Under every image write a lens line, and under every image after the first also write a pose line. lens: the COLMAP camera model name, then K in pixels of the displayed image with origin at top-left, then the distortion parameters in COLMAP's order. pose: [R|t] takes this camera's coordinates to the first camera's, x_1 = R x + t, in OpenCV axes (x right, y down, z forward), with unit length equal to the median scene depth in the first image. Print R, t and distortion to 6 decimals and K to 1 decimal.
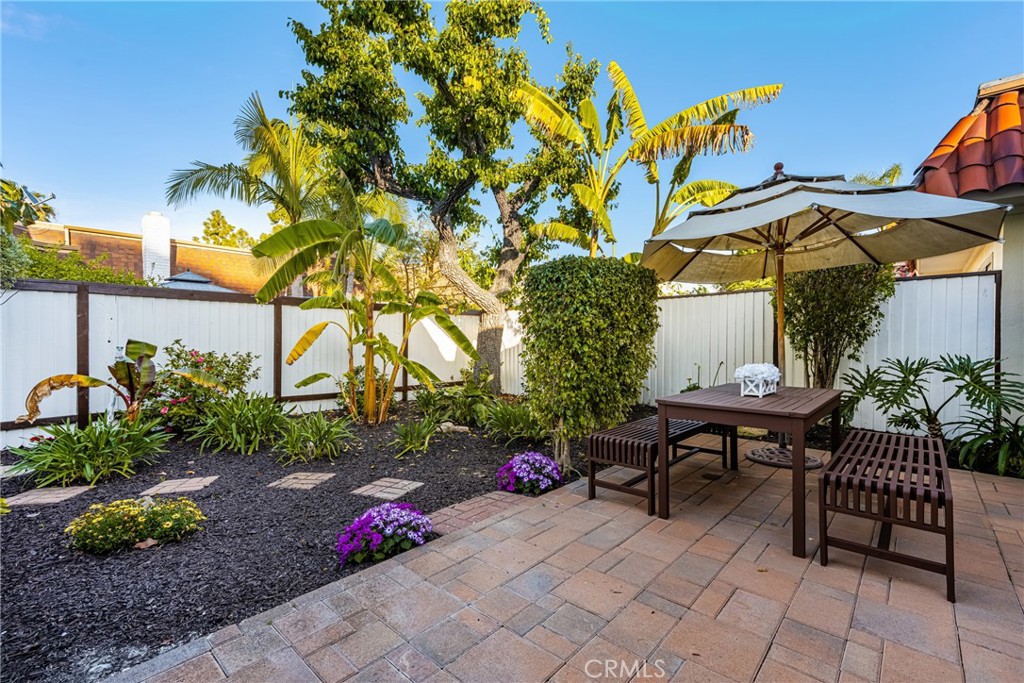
lens RADIAL K [[446.2, 0, 510.9], [0, 446.2, 341.9], [0, 0, 1]] dist [0.004696, 0.000145]
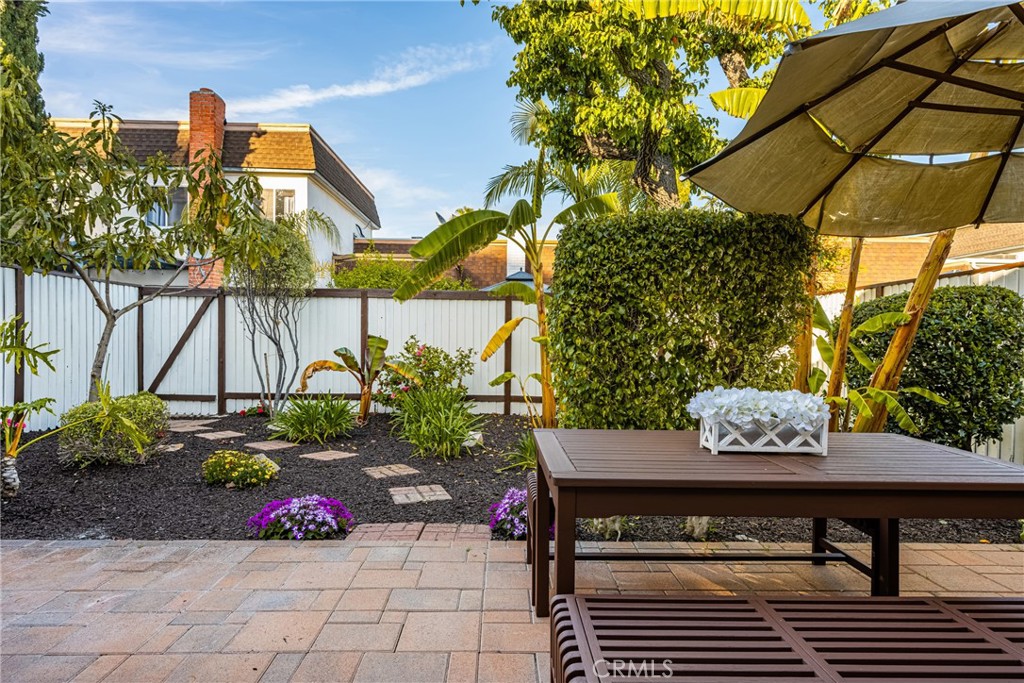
lens RADIAL K [[559.6, 0, 513.6], [0, 559.6, 339.5], [0, 0, 1]] dist [0.005512, 0.000668]
pose [[0.691413, 0.013037, -0.722342, 0.673343], [-0.018100, 0.999836, 0.000720, 0.000567], [0.722233, 0.012577, 0.691536, 0.312786]]
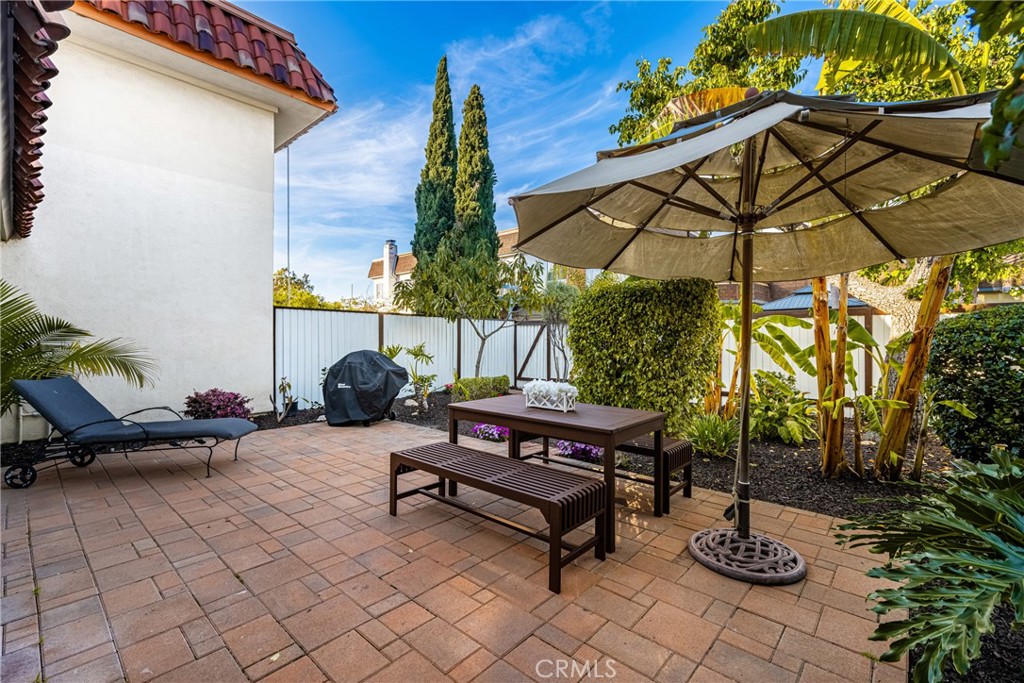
lens RADIAL K [[446.2, 0, 514.6], [0, 446.2, 341.5], [0, 0, 1]] dist [0.004696, 0.000145]
pose [[0.009821, 0.006377, -0.999931, 1.404812], [-0.006439, 0.999959, 0.006314, -0.046502], [0.999931, 0.006377, 0.009862, 0.760573]]
